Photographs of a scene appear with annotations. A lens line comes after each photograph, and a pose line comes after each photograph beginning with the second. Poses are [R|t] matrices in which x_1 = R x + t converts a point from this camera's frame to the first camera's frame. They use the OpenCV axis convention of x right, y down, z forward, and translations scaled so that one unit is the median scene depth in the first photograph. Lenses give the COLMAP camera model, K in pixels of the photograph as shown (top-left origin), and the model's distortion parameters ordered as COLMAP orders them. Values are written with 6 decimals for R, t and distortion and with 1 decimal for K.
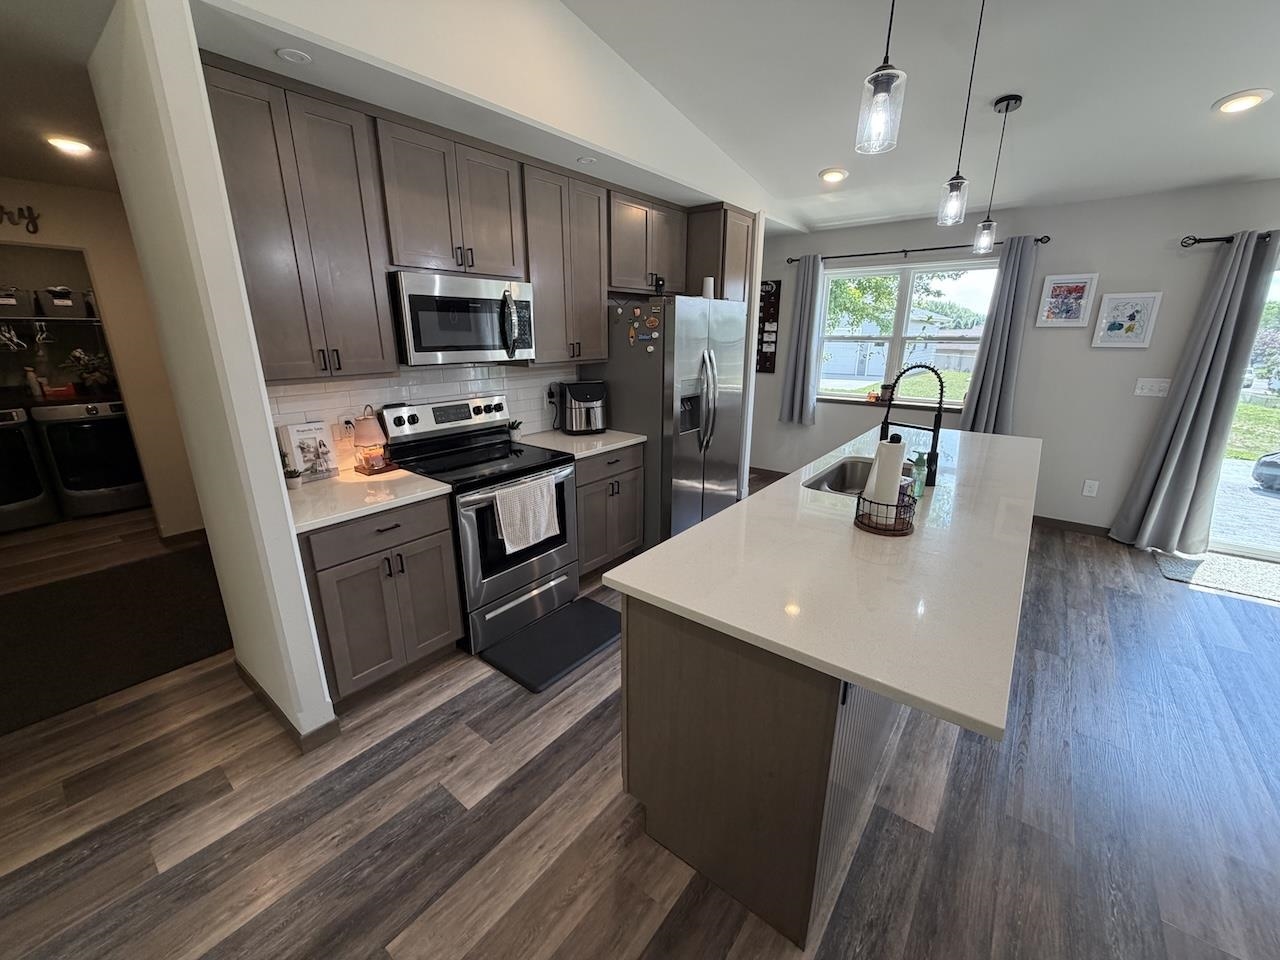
lens RADIAL K [[509.4, 0, 634.9], [0, 509.4, 482.1], [0, 0, 1]] dist [-0.001272, 0.000674]
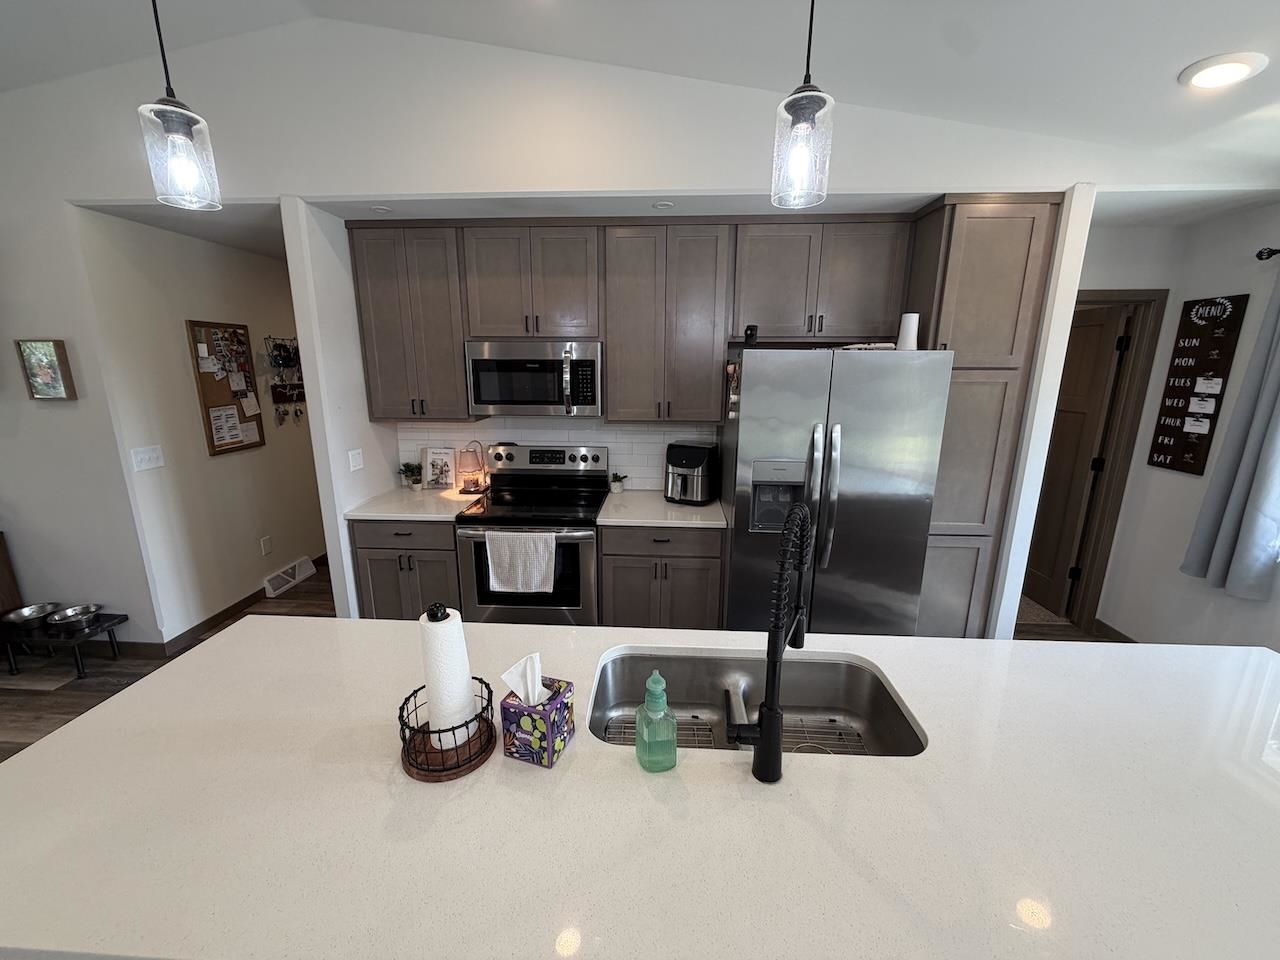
lens RADIAL K [[509.4, 0, 638.4], [0, 509.4, 477.8], [0, 0, 1]] dist [-0.001272, 0.000674]
pose [[0.576173, 0.183700, -0.796416, 0.682479], [-0.237943, 0.969909, 0.051576, -0.201634], [0.781925, 0.159785, 0.602546, 0.497241]]
